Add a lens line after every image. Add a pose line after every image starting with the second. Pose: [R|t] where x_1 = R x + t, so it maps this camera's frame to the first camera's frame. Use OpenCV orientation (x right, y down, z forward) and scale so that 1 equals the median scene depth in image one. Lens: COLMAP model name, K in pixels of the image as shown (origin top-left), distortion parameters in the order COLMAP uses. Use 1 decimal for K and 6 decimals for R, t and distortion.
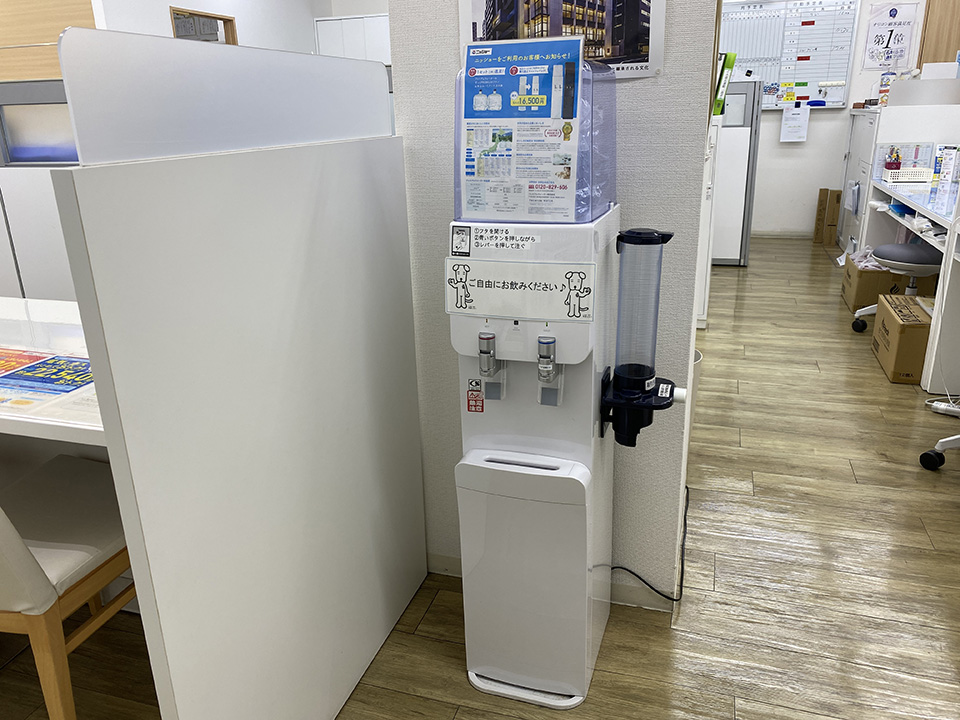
lens RADIAL K [[741.3, 0, 480.0], [0, 741.3, 360.0], [0, 0, 1]] dist [0.001861, -0.006368]
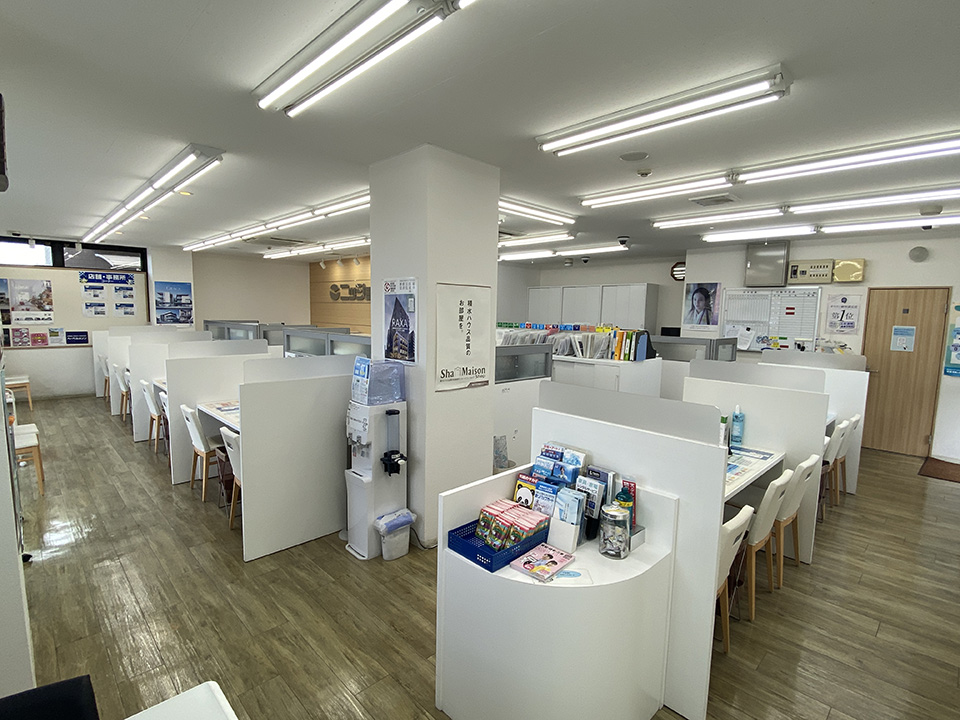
lens RADIAL K [[475.6, 0, 481.8], [0, 475.6, 366.8], [0, 0, 1]] dist [-0.014521, -0.001156]
pose [[0.889988, 0.098140, -0.445299, 1.507070], [-0.189184, 0.968019, -0.164767, -0.080954], [0.414887, 0.230884, 0.880092, -0.807035]]
